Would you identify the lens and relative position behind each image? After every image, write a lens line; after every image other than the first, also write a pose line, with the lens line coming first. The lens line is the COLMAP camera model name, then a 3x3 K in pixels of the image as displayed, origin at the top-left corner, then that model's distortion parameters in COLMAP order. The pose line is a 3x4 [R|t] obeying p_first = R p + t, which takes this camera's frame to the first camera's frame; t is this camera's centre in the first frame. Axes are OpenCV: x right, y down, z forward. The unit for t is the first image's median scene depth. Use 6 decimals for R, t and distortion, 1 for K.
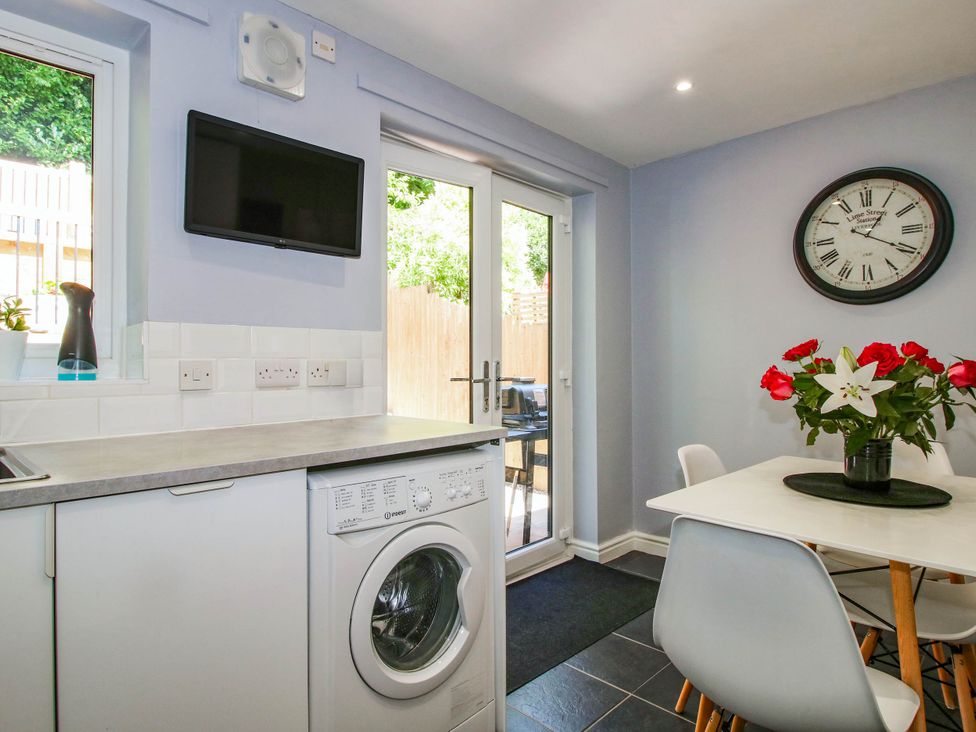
lens RADIAL K [[566.9, 0, 487.2], [0, 566.9, 362.3], [0, 0, 1]] dist [-0.003768, -0.004500]
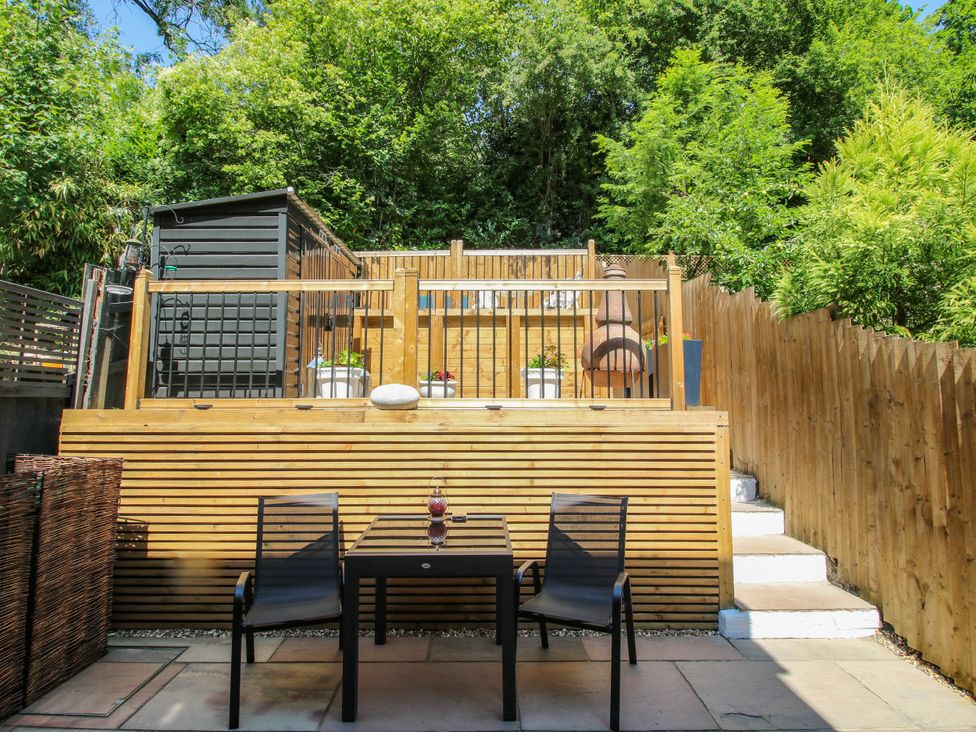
lens RADIAL K [[515.4, 0, 489.5], [0, 515.4, 359.1], [0, 0, 1]] dist [0.000246, -0.013021]
pose [[0.722140, -0.058883, -0.689237, 0.007925], [0.003415, 0.996662, -0.081569, -0.037381], [0.691739, 0.056551, 0.719930, 0.346560]]
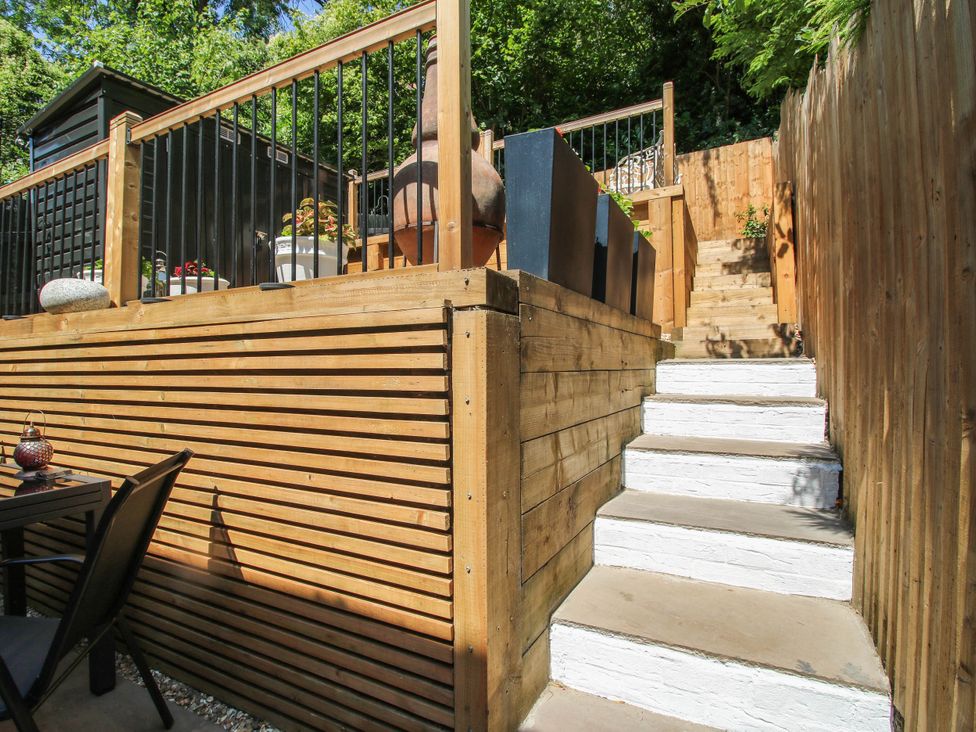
lens RADIAL K [[515.4, 0, 480.8], [0, 515.4, 362.3], [0, 0, 1]] dist [0.000246, -0.013021]
pose [[0.314166, -0.016868, -0.949218, 0.003664], [0.012849, 0.999826, -0.013514, 0.013942], [0.949281, -0.007950, 0.314328, 0.842731]]
